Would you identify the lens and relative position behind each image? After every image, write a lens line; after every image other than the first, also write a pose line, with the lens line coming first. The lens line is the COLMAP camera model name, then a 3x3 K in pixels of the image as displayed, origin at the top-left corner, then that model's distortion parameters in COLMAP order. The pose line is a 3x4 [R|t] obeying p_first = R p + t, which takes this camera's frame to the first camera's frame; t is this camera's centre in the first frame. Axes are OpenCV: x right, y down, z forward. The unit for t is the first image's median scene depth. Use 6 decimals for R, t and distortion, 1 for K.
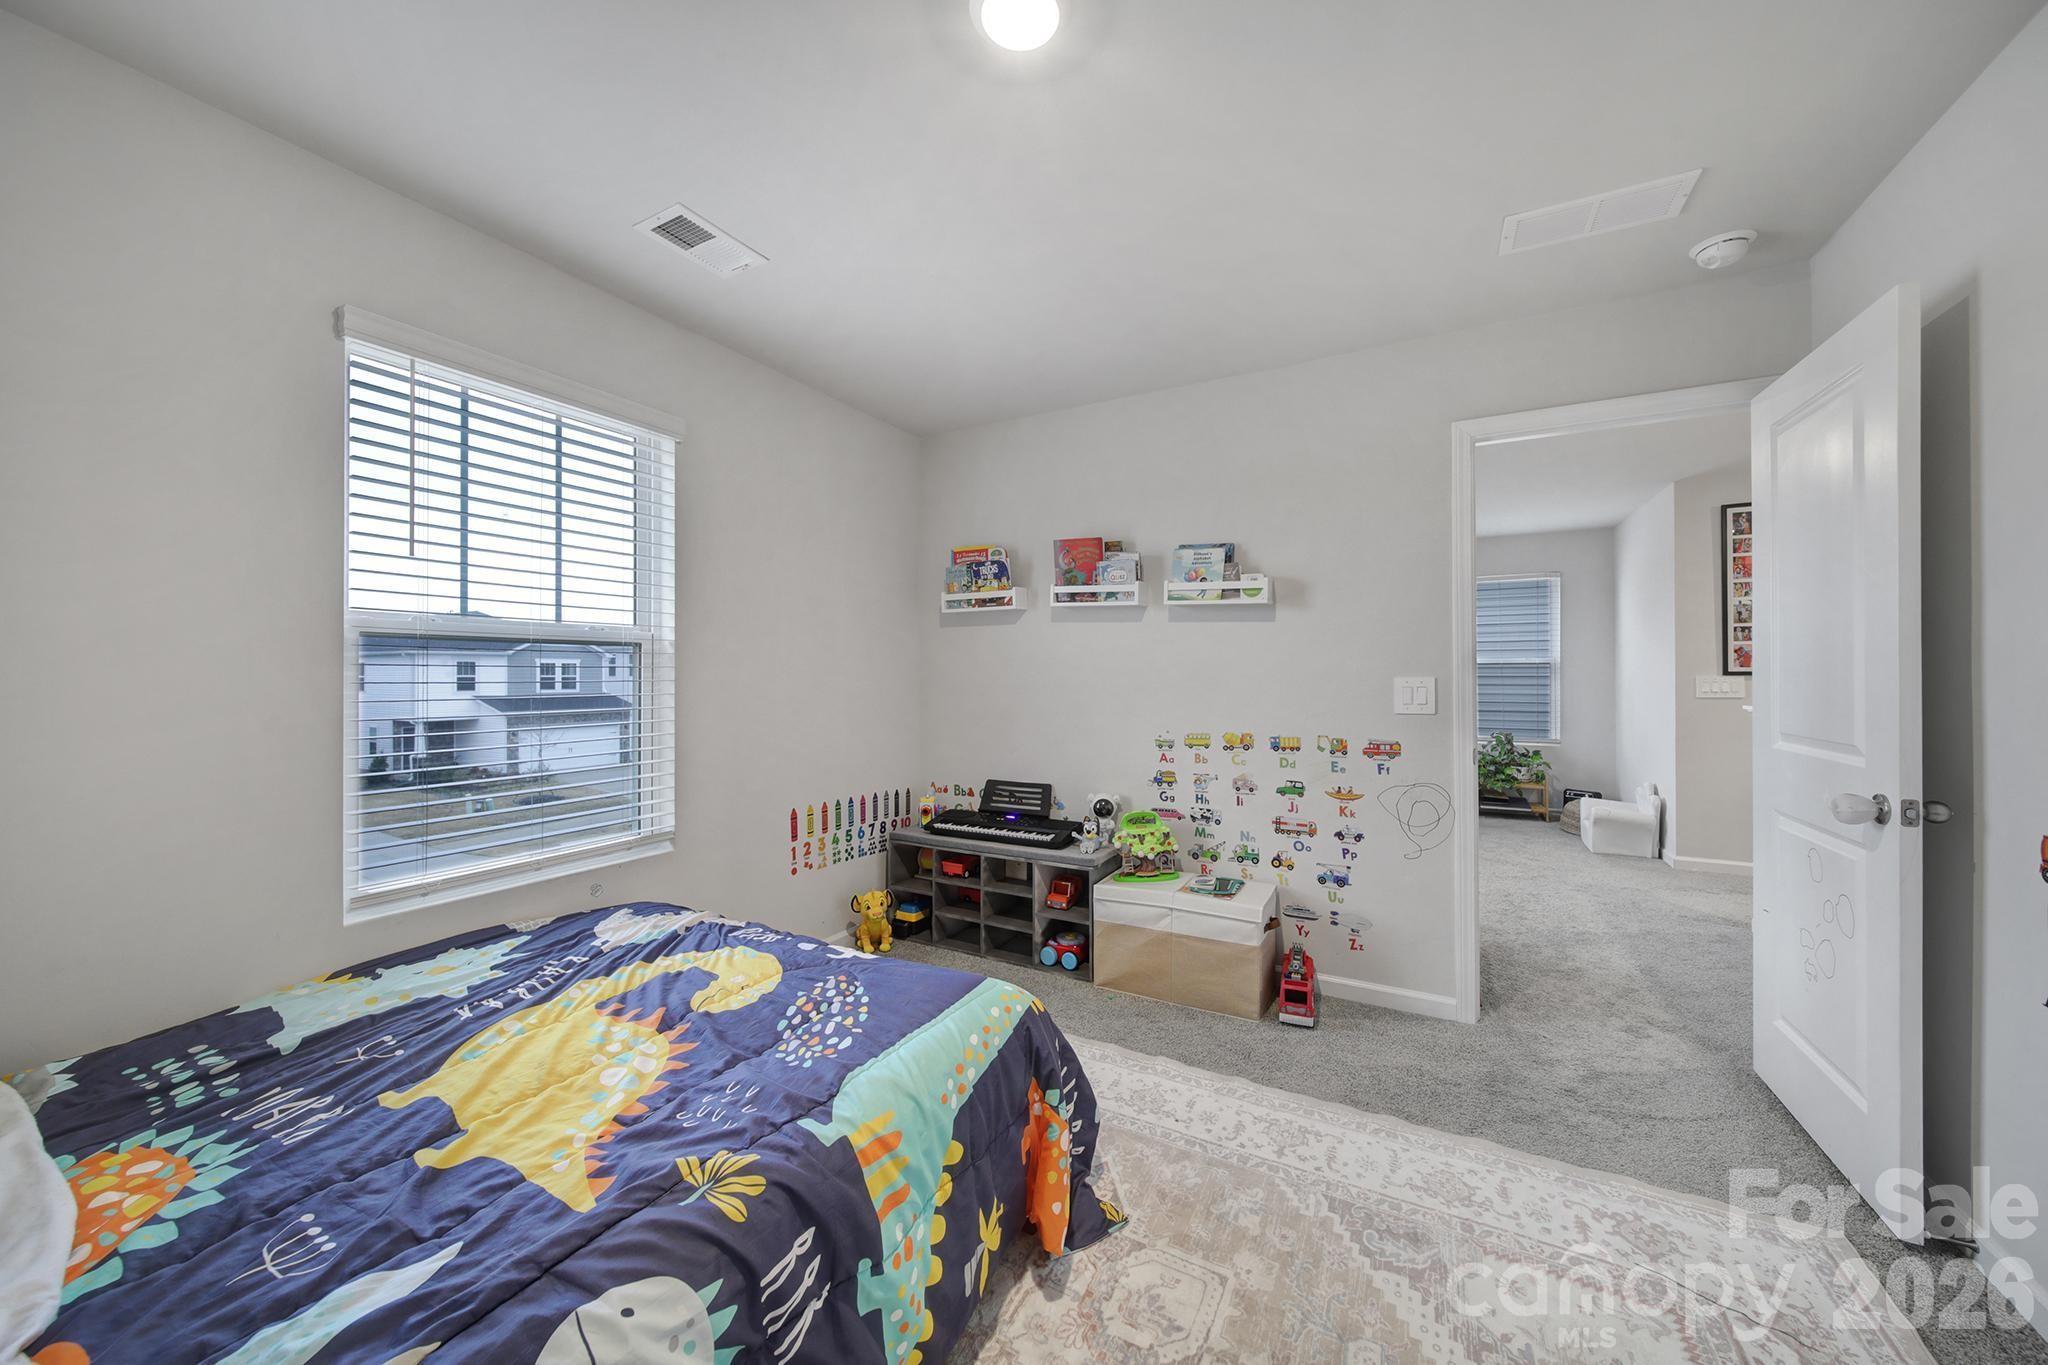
lens RADIAL K [[721.4, 0, 1018.6], [0, 721.4, 677.4], [0, 0, 1]] dist [0.000472, -0.001476]
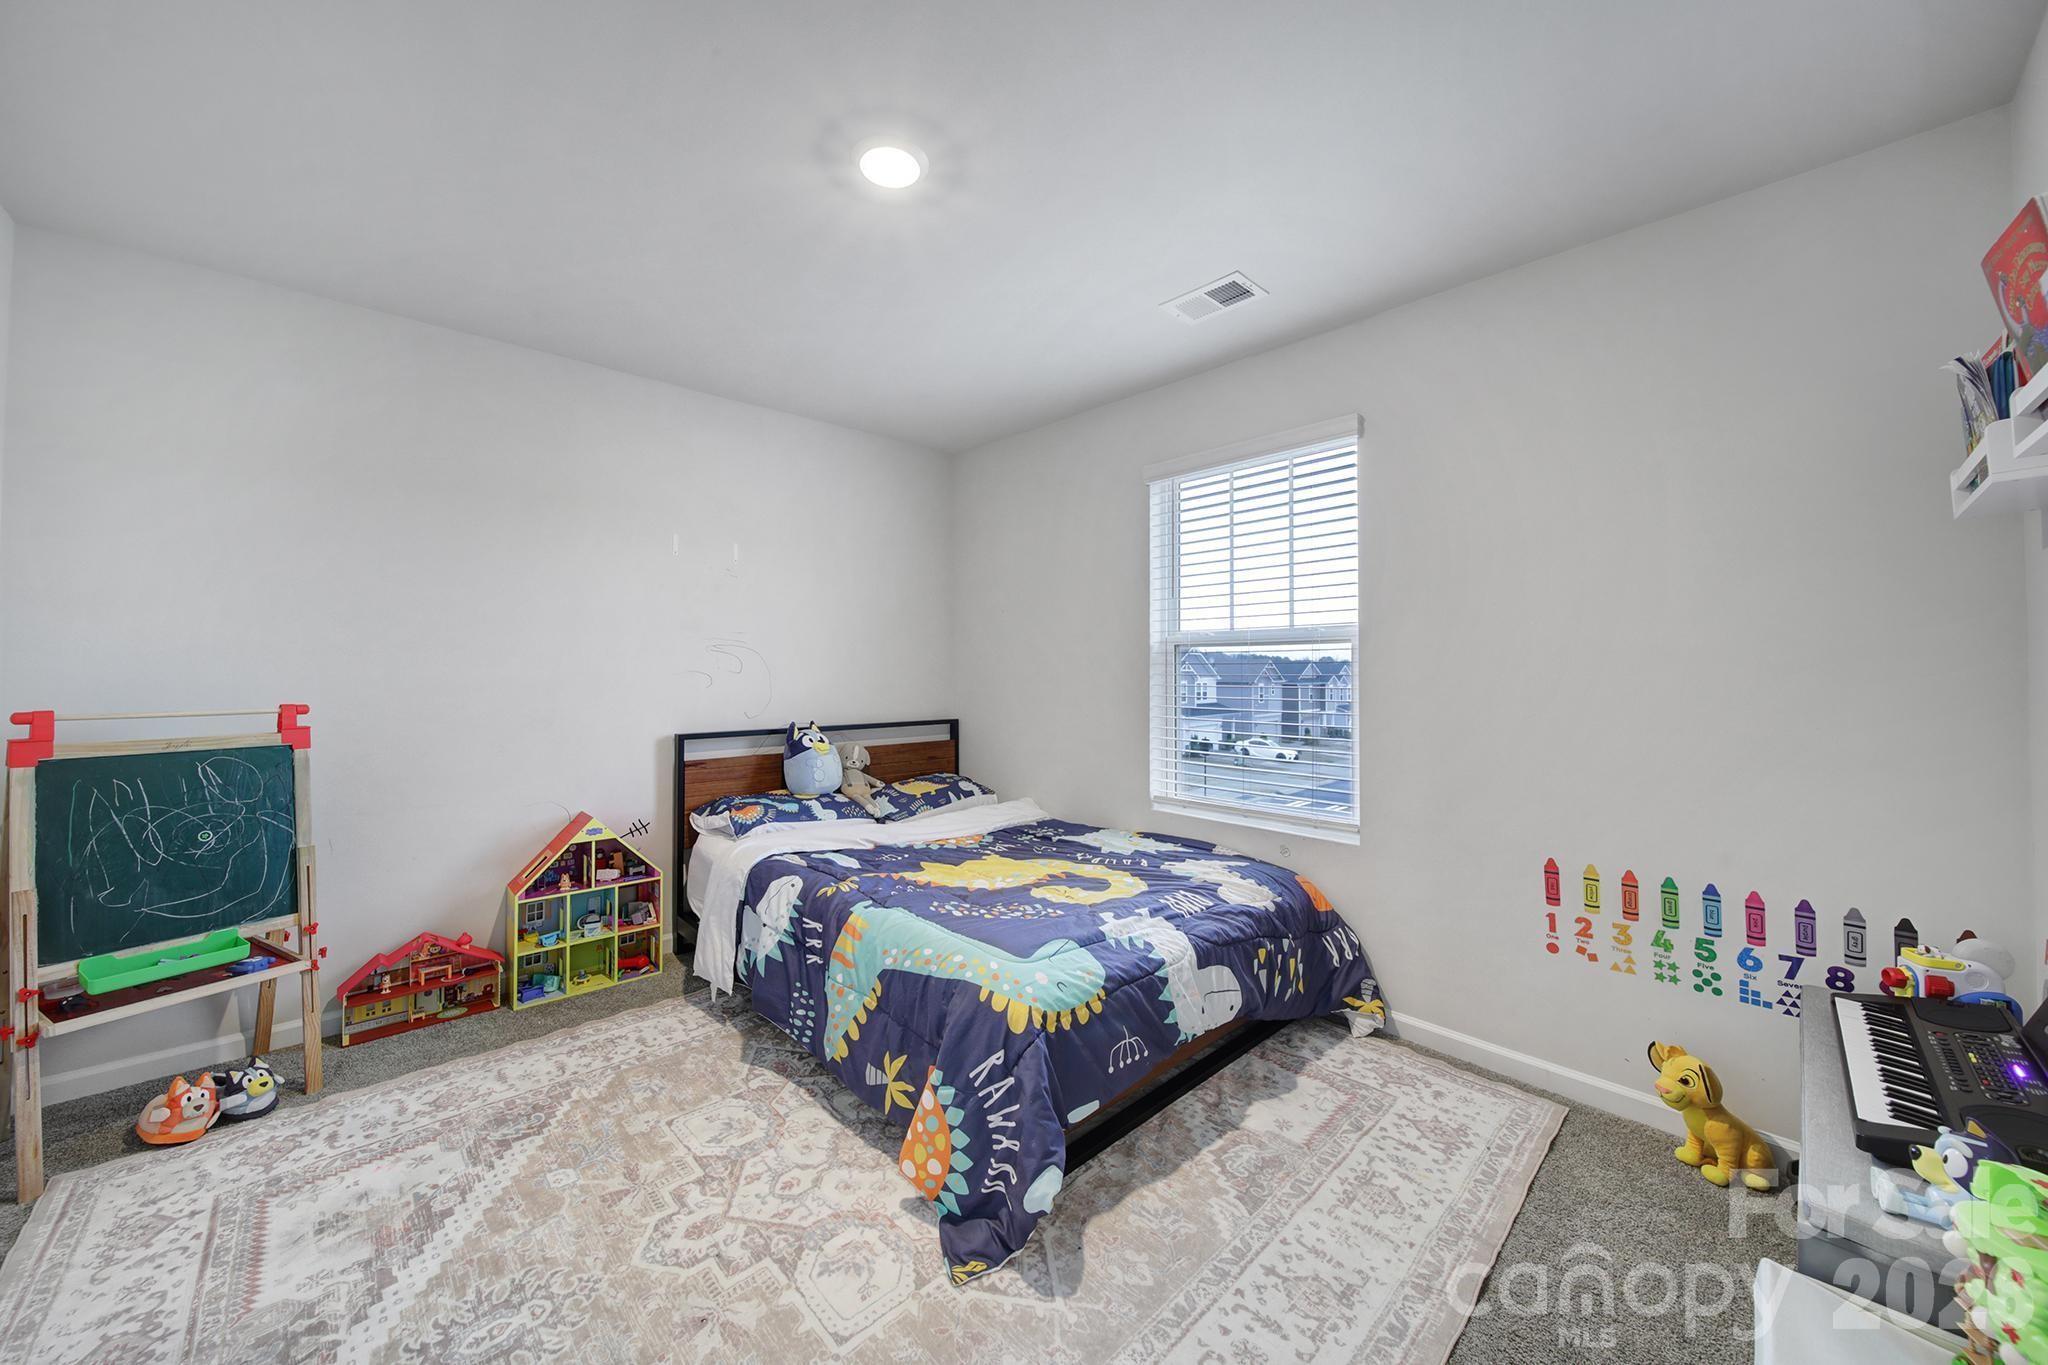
lens RADIAL K [[721.4, 0, 1016.6], [0, 721.4, 672.5], [0, 0, 1]] dist [0.000472, -0.001476]
pose [[-0.291483, -0.001331, -0.956575, 0.658756], [-0.005471, 0.999985, 0.000276, 0.002813], [0.956560, 0.005314, -0.291486, 0.896864]]
